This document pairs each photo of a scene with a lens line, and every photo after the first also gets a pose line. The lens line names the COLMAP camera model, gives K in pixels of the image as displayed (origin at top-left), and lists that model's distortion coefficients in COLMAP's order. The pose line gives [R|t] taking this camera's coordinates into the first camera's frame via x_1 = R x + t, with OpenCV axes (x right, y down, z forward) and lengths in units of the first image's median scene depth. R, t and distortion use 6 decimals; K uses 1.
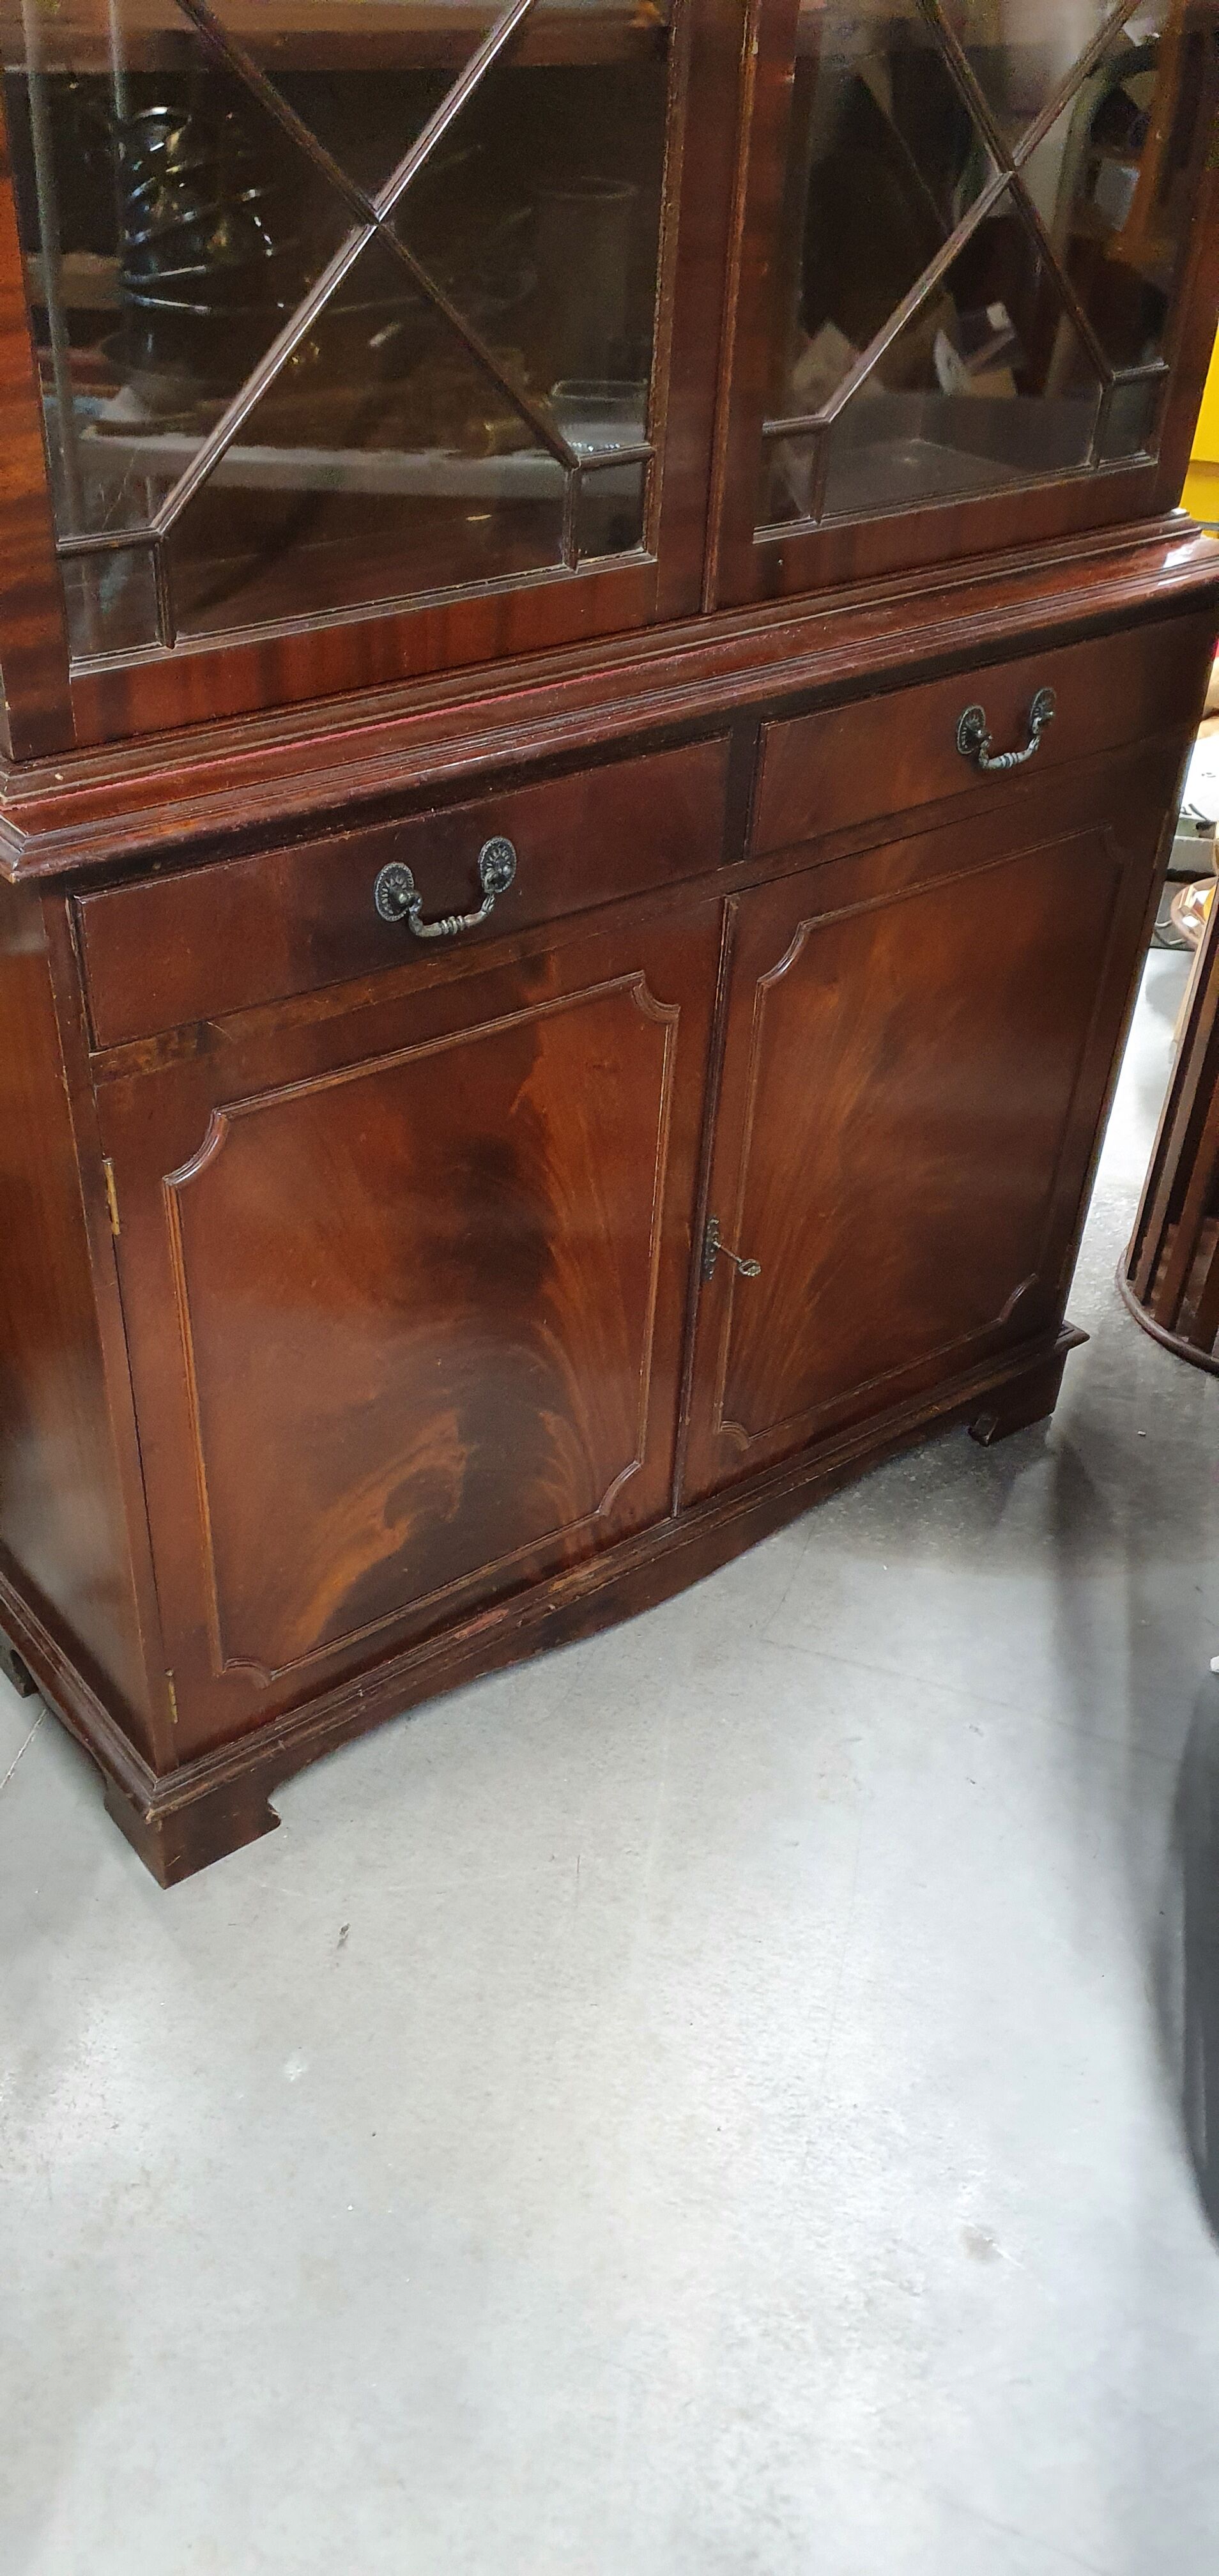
lens RADIAL K [[1945.4, 0, 528.7], [0, 1945.4, 1300.0], [0, 0, 1]] dist [0.095674, -0.000827]
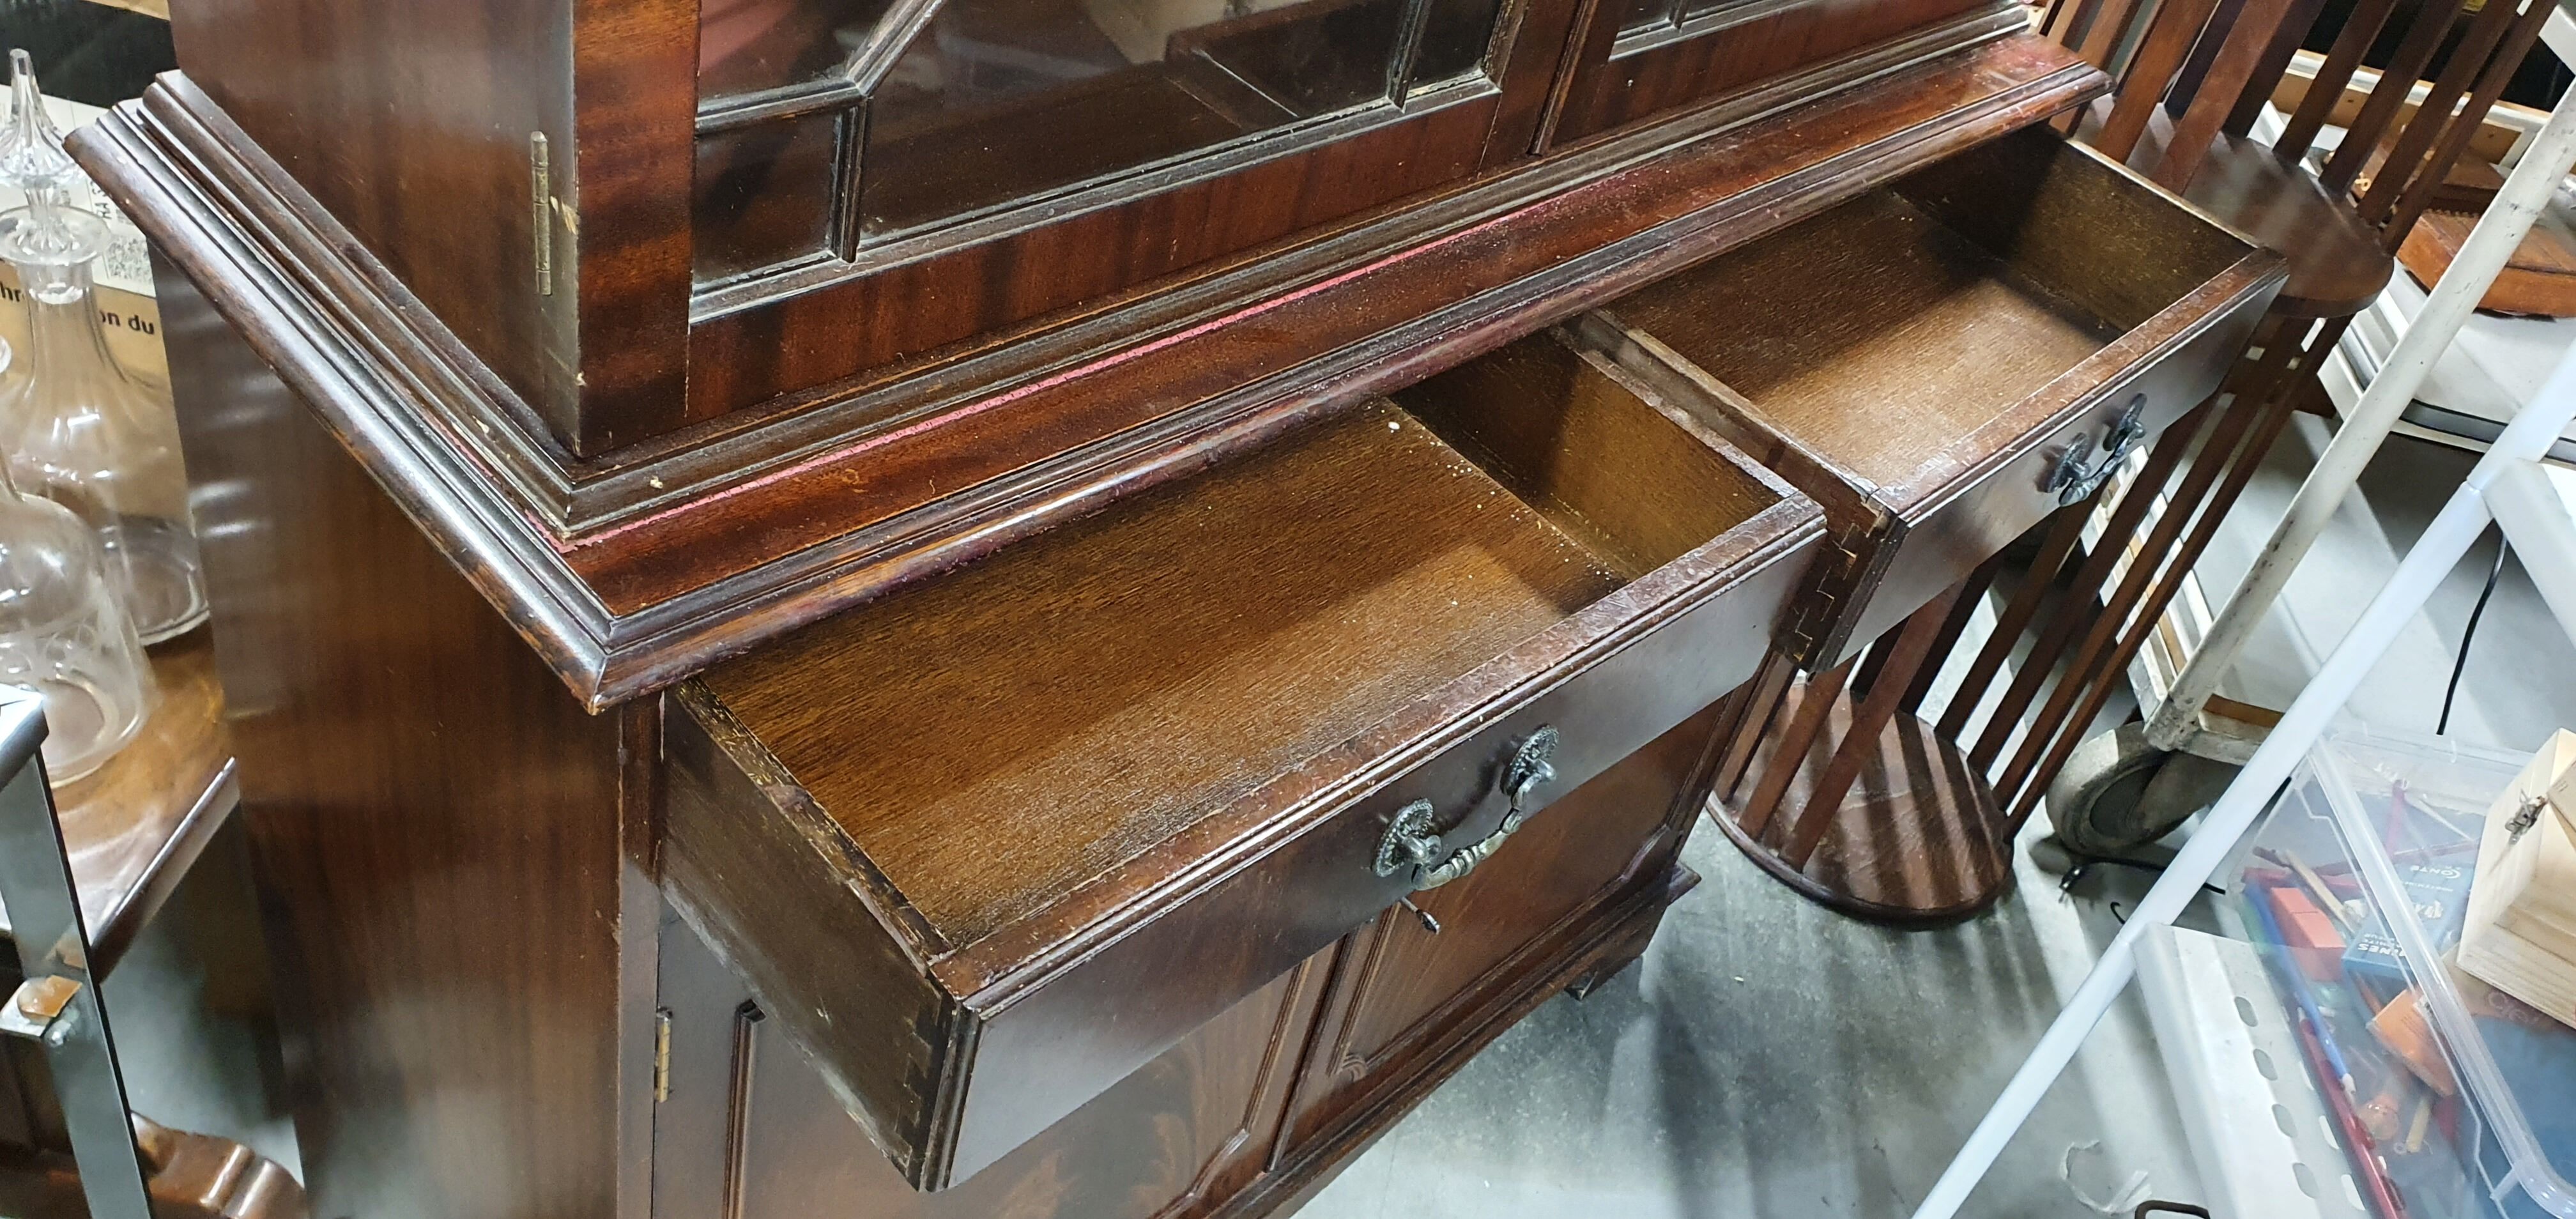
lens RADIAL K [[1945.4, 0, 1223.0], [0, 1945.4, 599.1], [0, 0, 1]] dist [0.095674, -0.000827]
pose [[0.977303, 0.043975, 0.207232, -0.122577], [-0.059839, 0.995686, 0.070913, -0.179127], [-0.203220, -0.081704, 0.975718, 0.248868]]
